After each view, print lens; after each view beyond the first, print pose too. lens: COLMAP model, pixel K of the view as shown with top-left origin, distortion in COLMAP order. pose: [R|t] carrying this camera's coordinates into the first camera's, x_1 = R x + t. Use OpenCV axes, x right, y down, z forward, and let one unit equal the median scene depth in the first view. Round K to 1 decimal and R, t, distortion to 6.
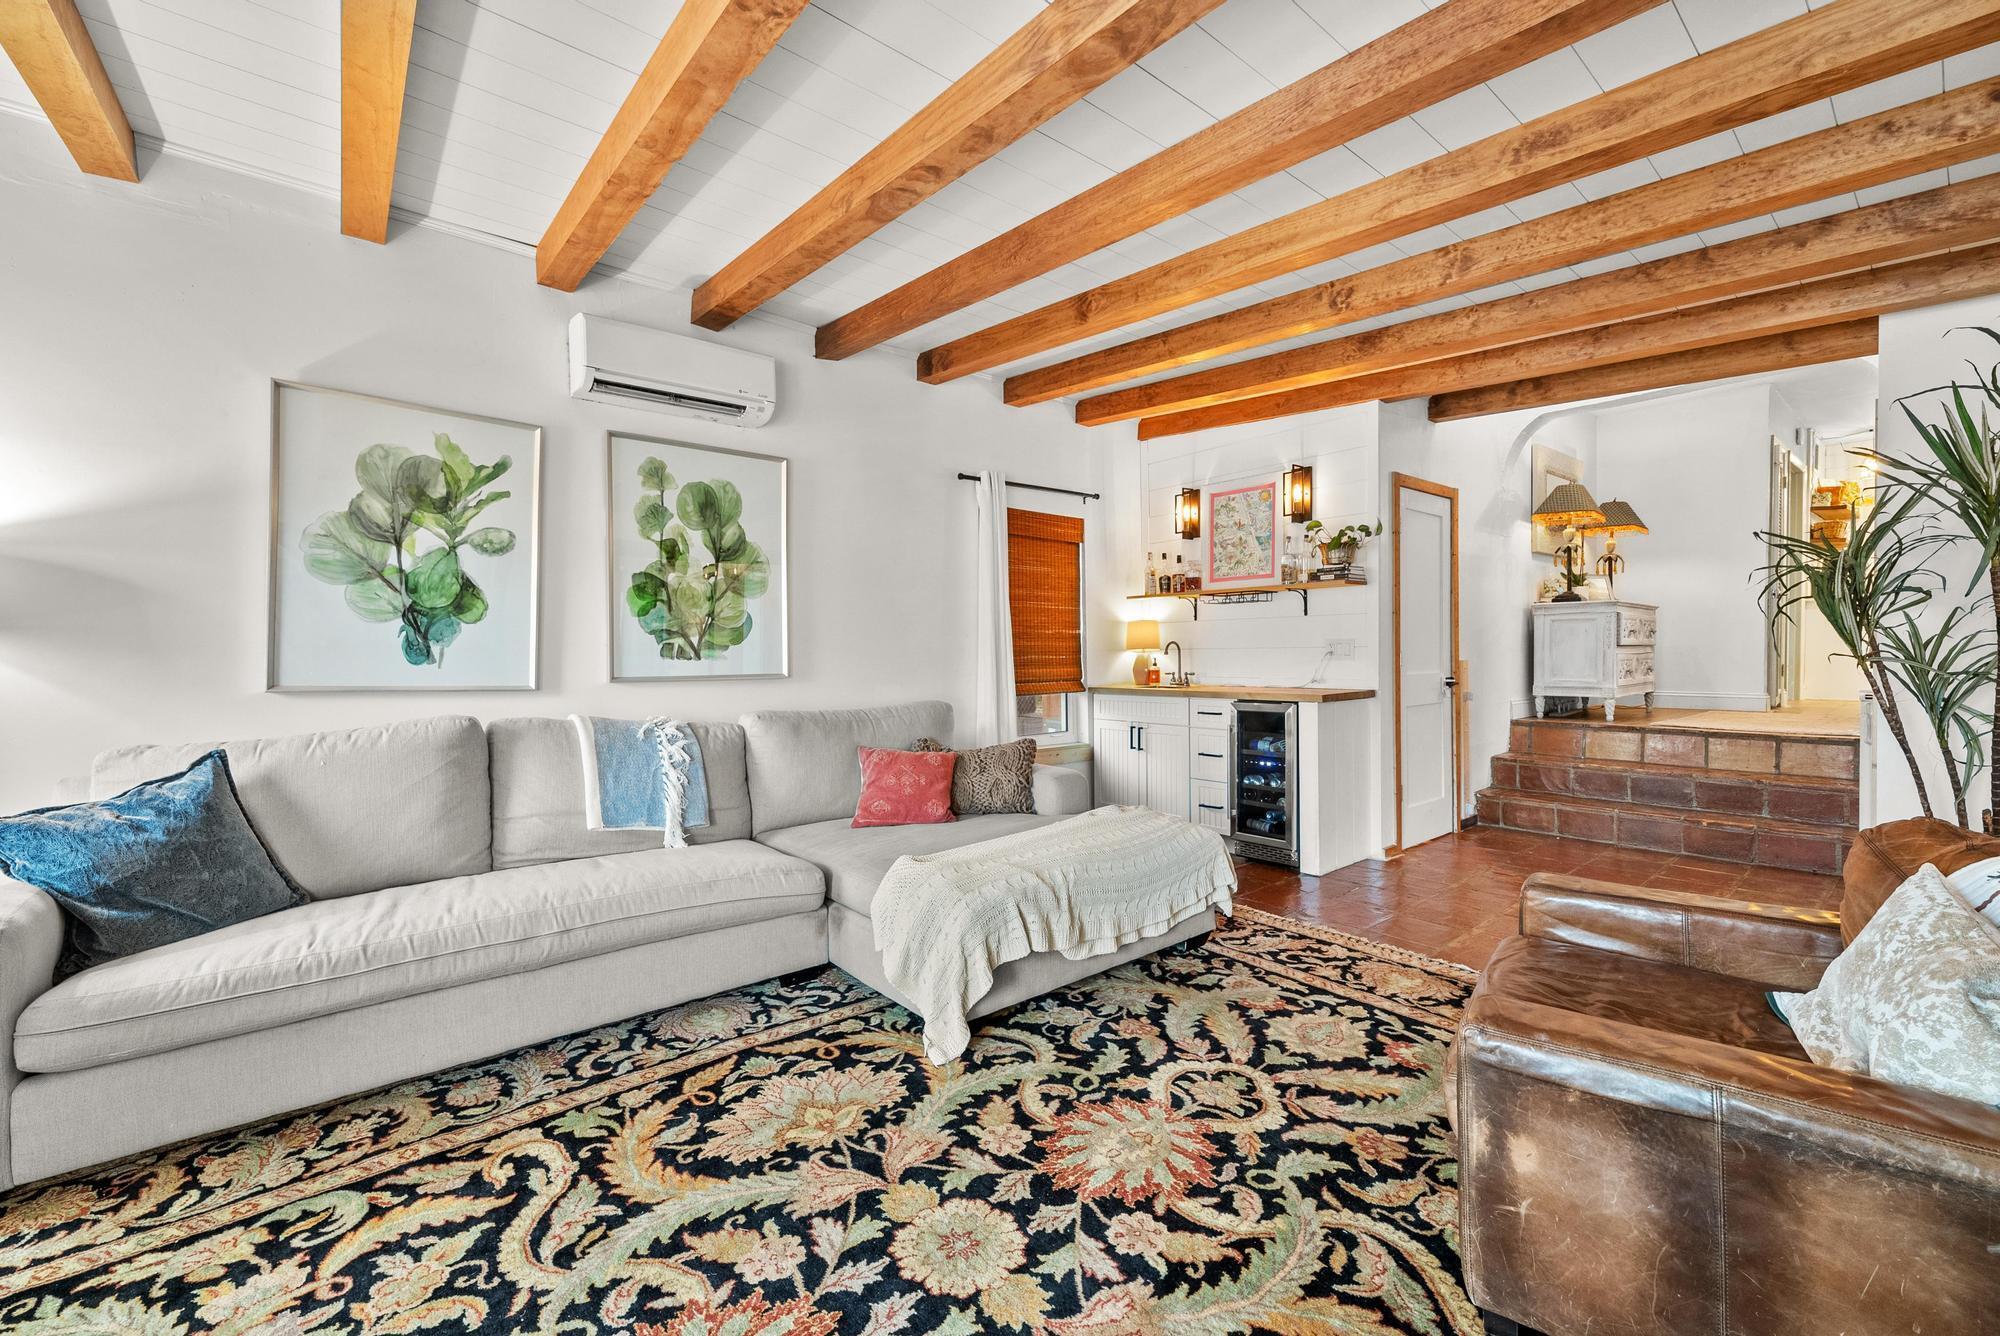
lens RADIAL K [[824.1, 0, 1016.5], [0, 824.1, 671.7], [0, 0, 1]] dist [0.001339, 0.000147]
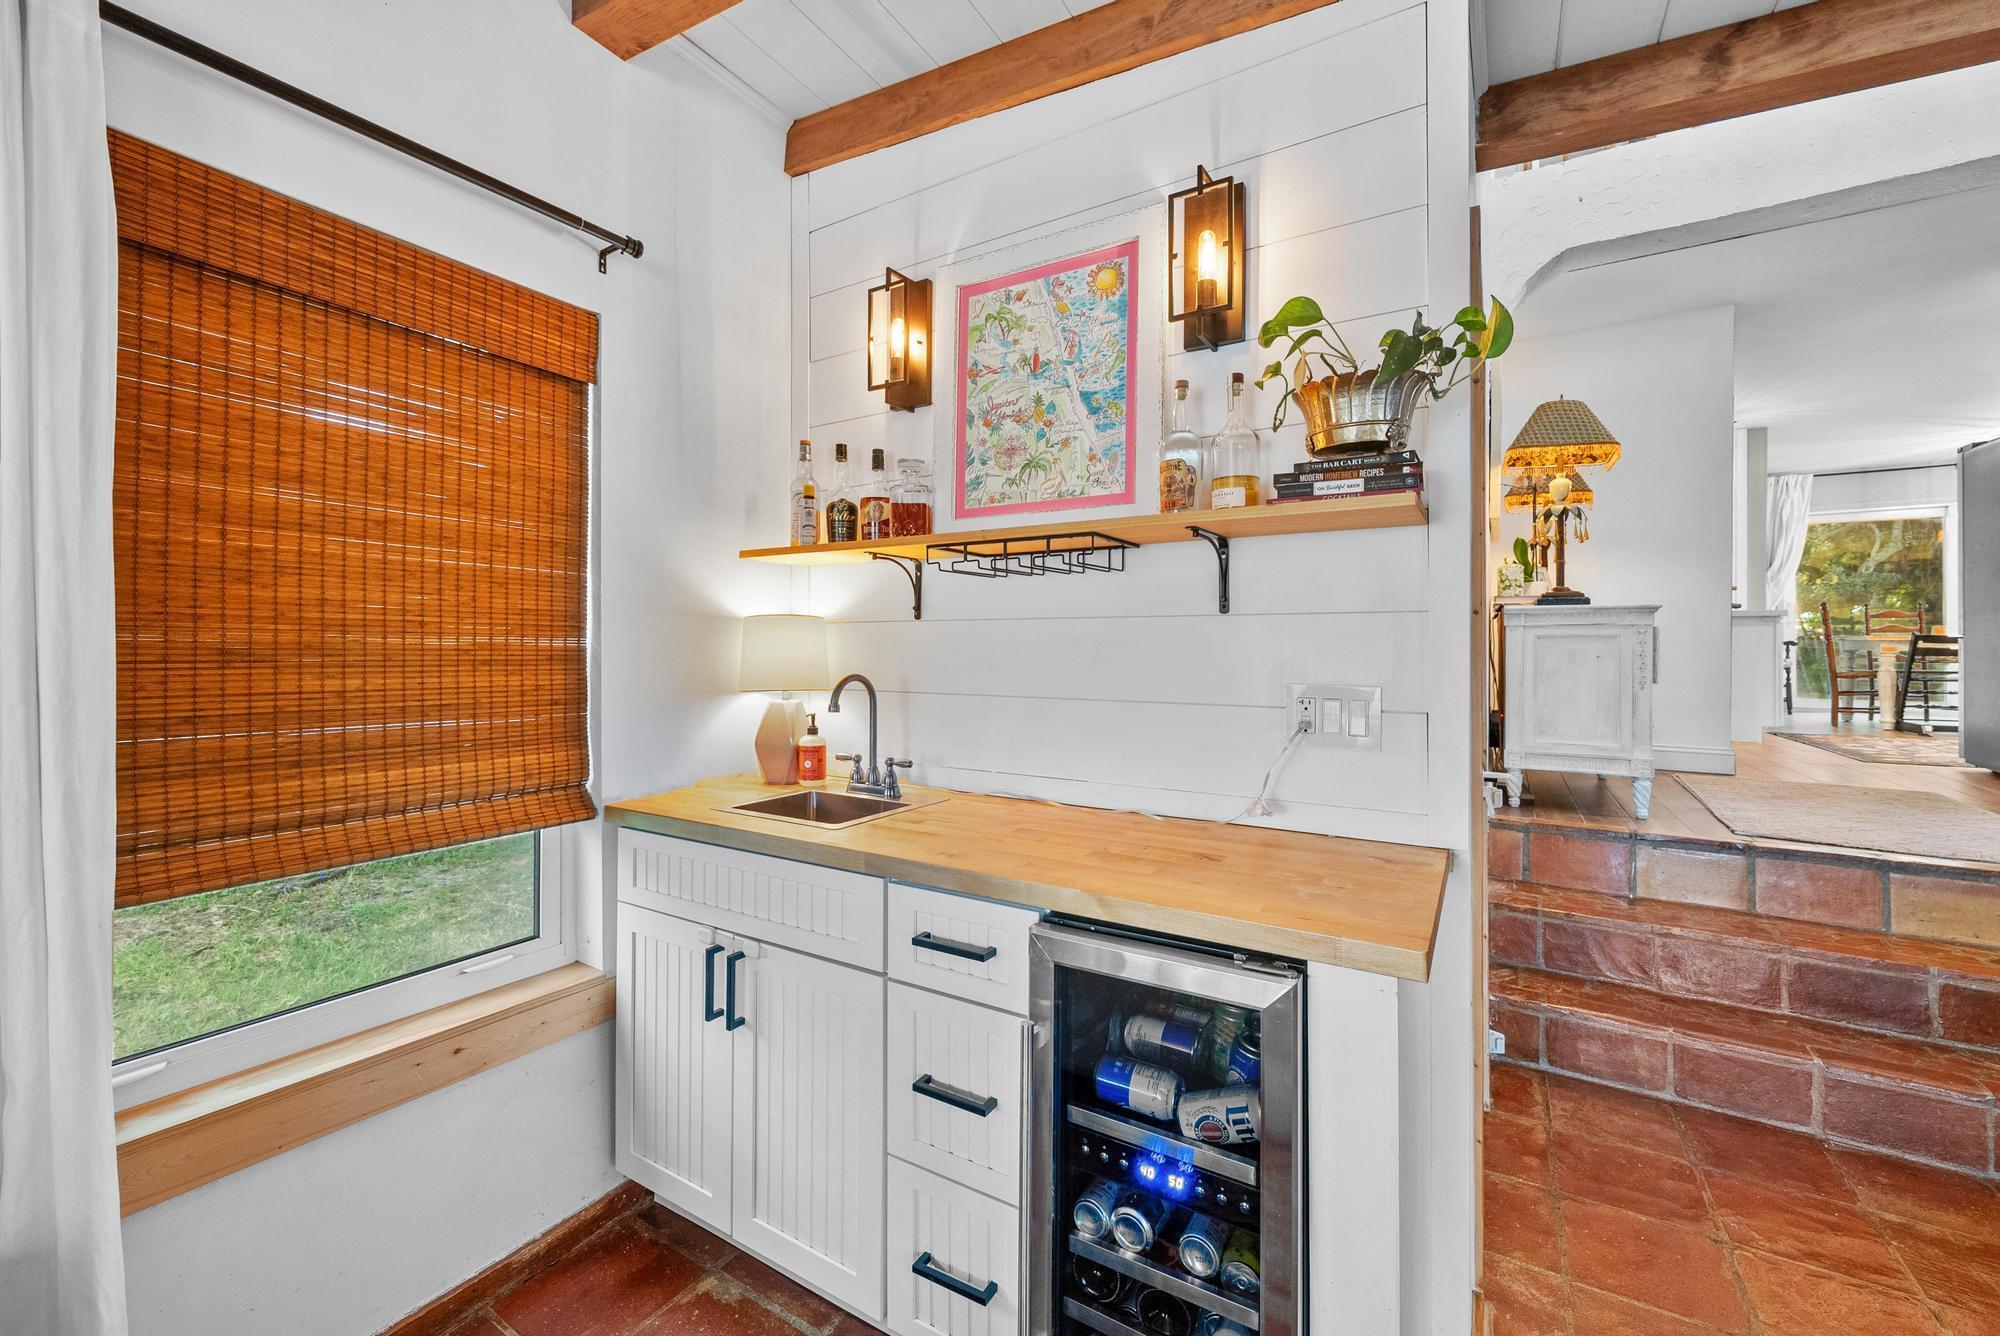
lens RADIAL K [[824.1, 0, 999.1], [0, 824.1, 664.1], [0, 0, 1]] dist [0.001339, 0.000147]
pose [[0.957622, 0.012586, 0.287752, 0.146111], [-0.010440, 0.999905, -0.008992, -0.038773], [-0.287838, 0.005607, 0.957663, 0.632530]]
